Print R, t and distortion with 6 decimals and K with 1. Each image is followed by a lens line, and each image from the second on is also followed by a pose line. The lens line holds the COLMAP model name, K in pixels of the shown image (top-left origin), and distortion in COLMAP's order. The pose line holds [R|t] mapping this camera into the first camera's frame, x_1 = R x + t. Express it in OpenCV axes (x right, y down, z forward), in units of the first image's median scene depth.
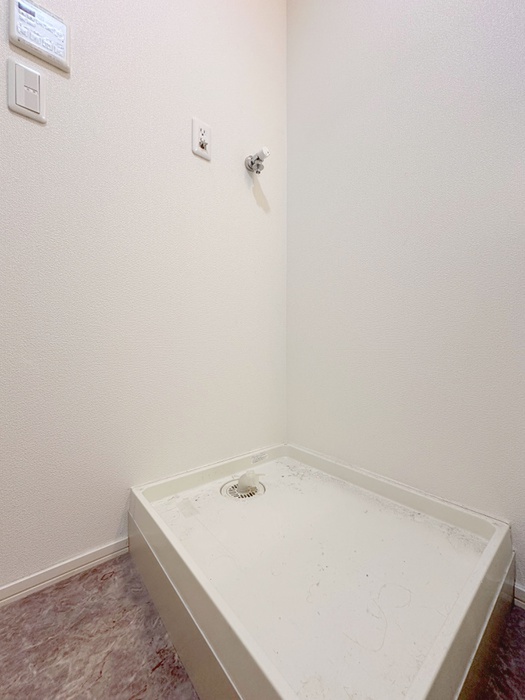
lens RADIAL K [[278.1, 0, 262.9], [0, 278.1, 349.6], [0, 0, 1]] dist [0.000917, -0.000115]
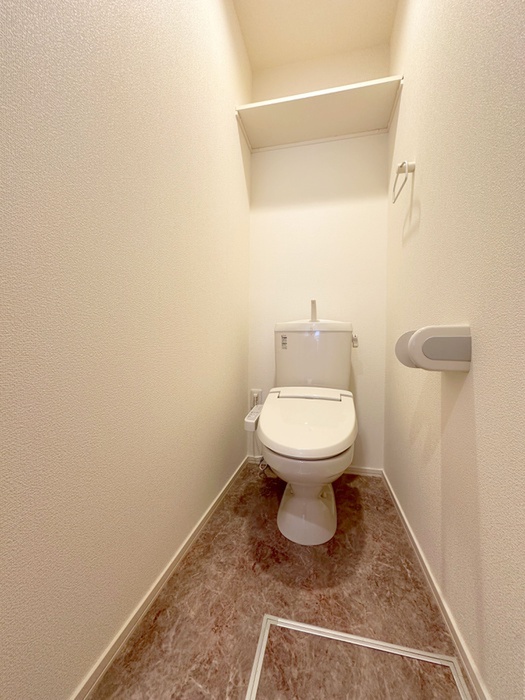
lens RADIAL K [[278.1, 0, 263.4], [0, 278.1, 348.9], [0, 0, 1]] dist [0.000917, -0.000115]
pose [[-0.802394, -0.004252, -0.596780, 0.075045], [-0.009470, 0.999939, 0.005609, -0.233862], [0.596720, 0.010152, -0.802386, 2.746070]]
